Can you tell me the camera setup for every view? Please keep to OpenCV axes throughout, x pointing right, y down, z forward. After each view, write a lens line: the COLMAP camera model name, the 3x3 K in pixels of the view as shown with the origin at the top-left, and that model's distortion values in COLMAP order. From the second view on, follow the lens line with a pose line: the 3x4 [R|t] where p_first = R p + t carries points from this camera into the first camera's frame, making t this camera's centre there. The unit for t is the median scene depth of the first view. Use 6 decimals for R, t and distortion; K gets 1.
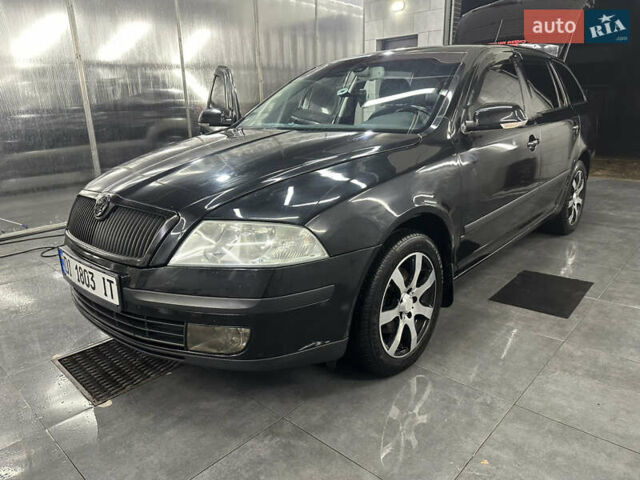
lens RADIAL K [[454.5, 0, 324.2], [0, 454.5, 241.0], [0, 0, 1]] dist [0.037623, -0.062480]
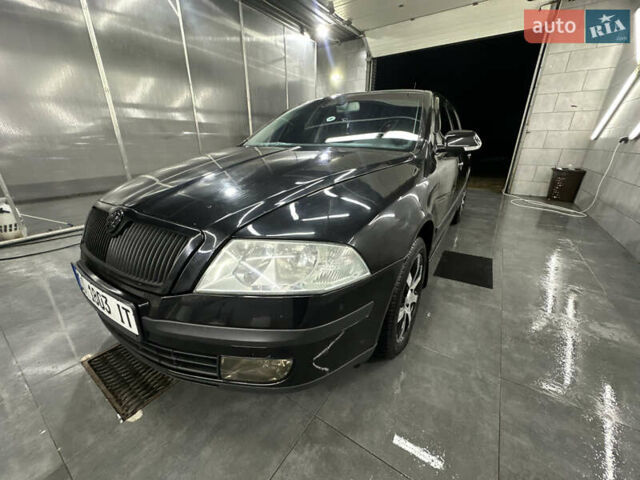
lens RADIAL K [[256.0, 0, 322.2], [0, 256.0, 240.2], [0, 0, 1]] dist [-0.008552, 0.000820]
pose [[0.987540, -0.030157, 0.154453, -0.148067], [0.018975, 0.997125, 0.073361, -0.067291], [-0.156221, -0.069516, 0.985273, 0.417683]]
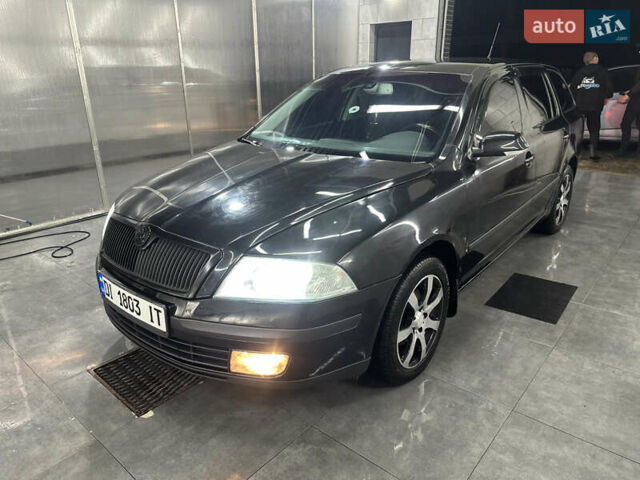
lens RADIAL K [[454.5, 0, 331.2], [0, 454.5, 242.8], [0, 0, 1]] dist [0.037623, -0.062480]
pose [[0.998657, 0.001608, 0.051776, -0.097820], [-0.004951, 0.997905, 0.064507, -0.131671], [-0.051564, -0.064677, 0.996573, -0.093267]]
